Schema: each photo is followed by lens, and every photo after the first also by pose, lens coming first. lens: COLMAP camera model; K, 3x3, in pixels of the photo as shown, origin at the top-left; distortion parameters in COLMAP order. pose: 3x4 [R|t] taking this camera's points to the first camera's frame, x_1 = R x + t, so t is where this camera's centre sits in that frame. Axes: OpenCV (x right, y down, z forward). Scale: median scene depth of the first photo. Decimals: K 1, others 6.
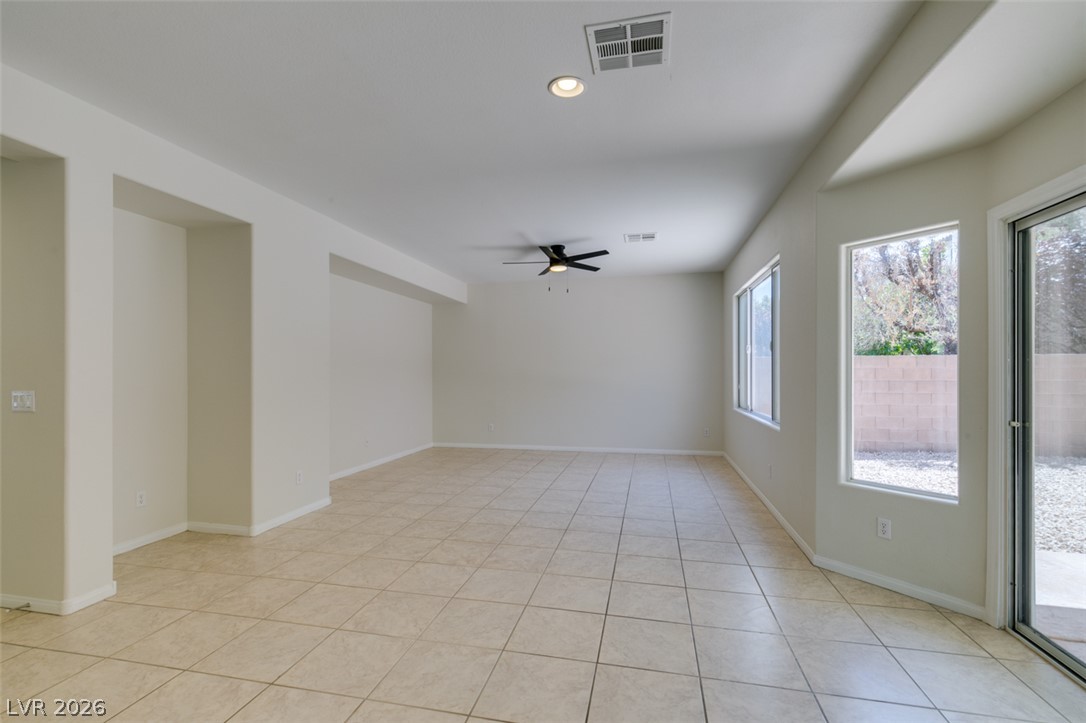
lens RADIAL K [[490.4, 0, 537.9], [0, 490.4, 367.3], [0, 0, 1]] dist [0.010334, -0.002018]
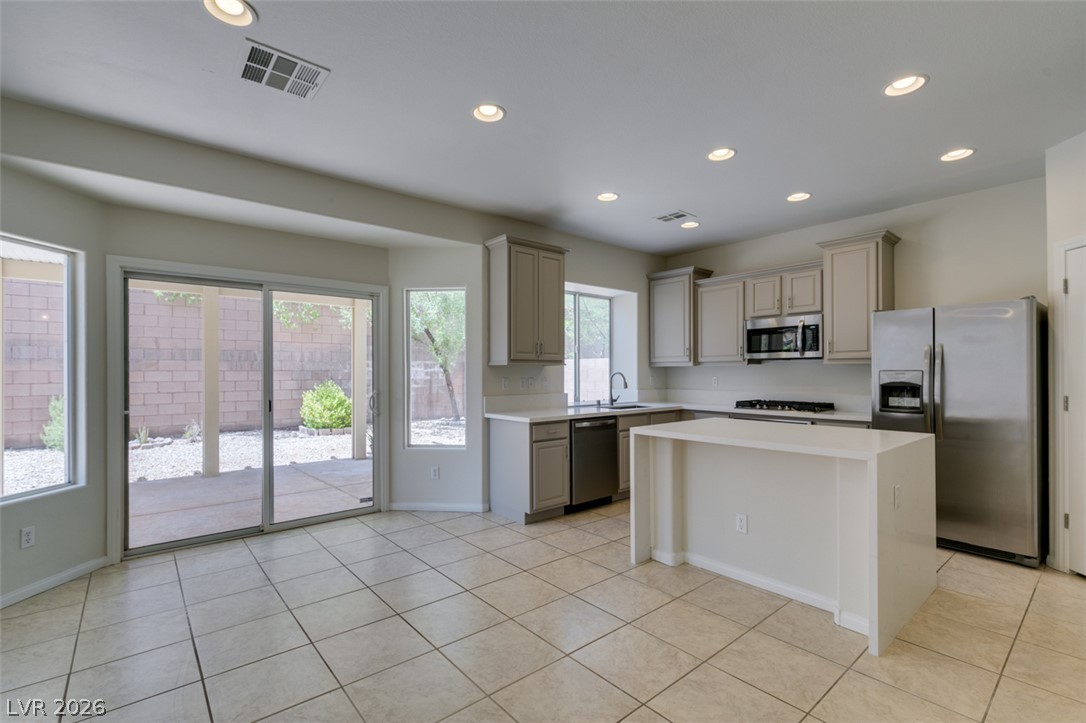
lens RADIAL K [[490.4, 0, 540.5], [0, 490.4, 368.1], [0, 0, 1]] dist [0.010334, -0.002018]
pose [[-0.797220, 0.010380, 0.603599, -0.453105], [0.001225, 0.999878, -0.015576, 0.005286], [-0.603687, -0.011678, -0.797136, 0.752233]]
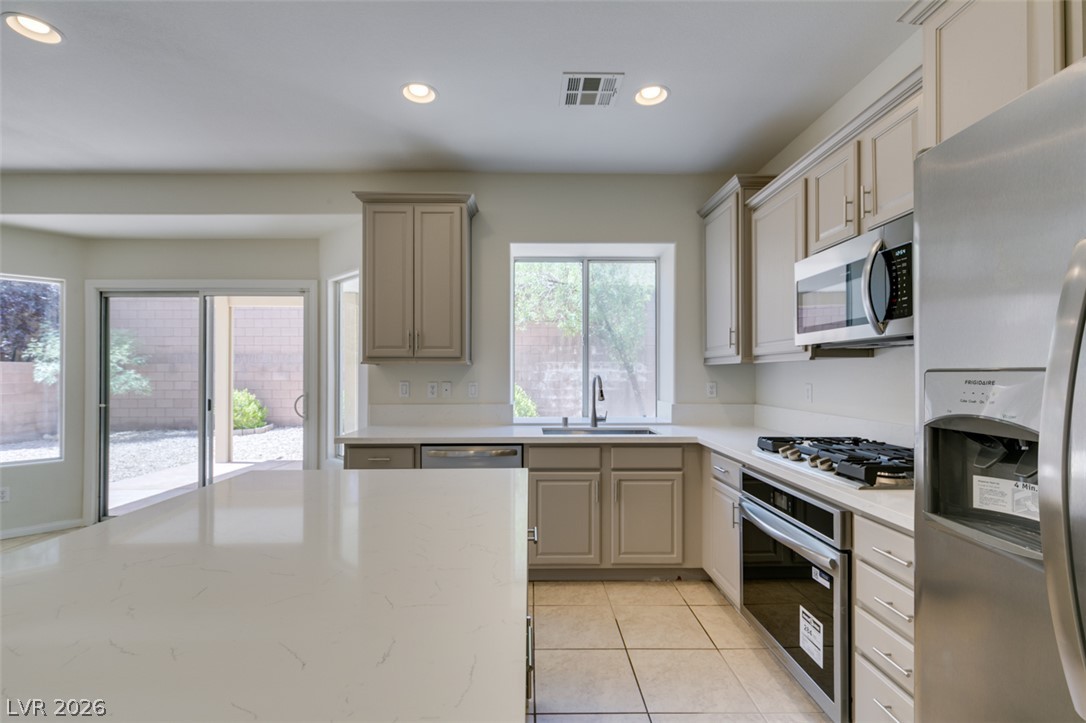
lens RADIAL K [[490.4, 0, 528.7], [0, 490.4, 373.4], [0, 0, 1]] dist [0.010334, -0.002018]
pose [[-0.228972, 0.003808, 0.973426, -0.588056], [-0.005972, 0.999968, -0.005316, -0.000267], [-0.973415, -0.007031, -0.228942, -0.043020]]
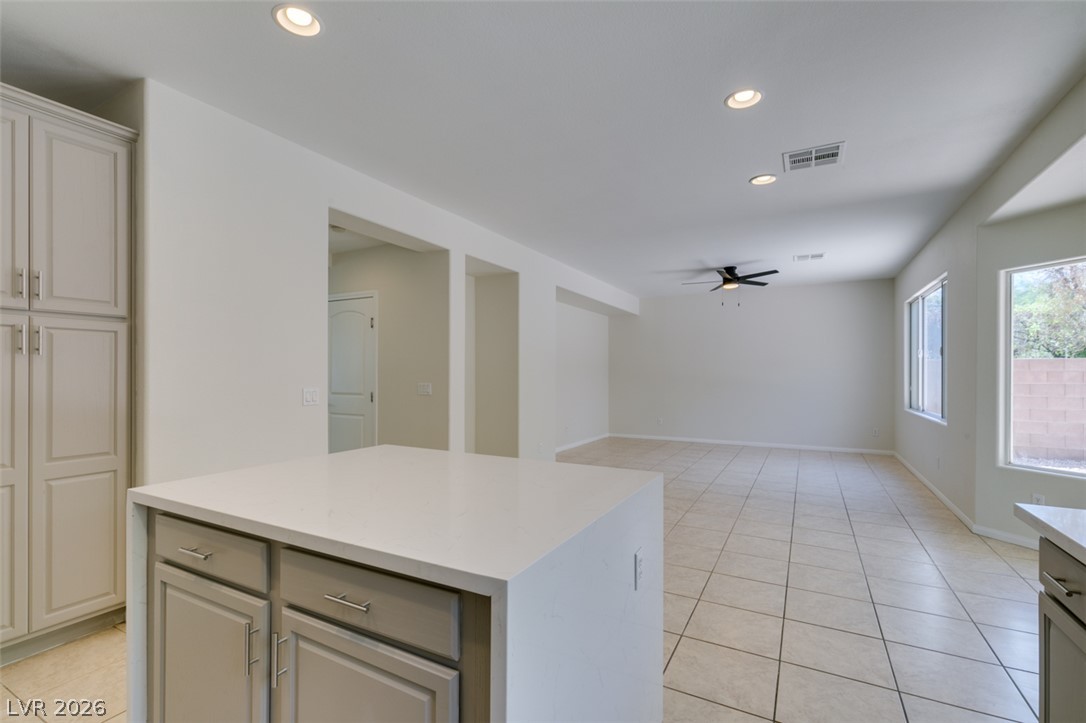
lens RADIAL K [[490.4, 0, 540.2], [0, 490.4, 370.2], [0, 0, 1]] dist [0.010334, -0.002018]
pose [[0.963482, 0.002440, -0.267760, -0.105722], [-0.001709, 0.999994, 0.002963, -0.002663], [0.267766, -0.002397, 0.963481, -0.334827]]
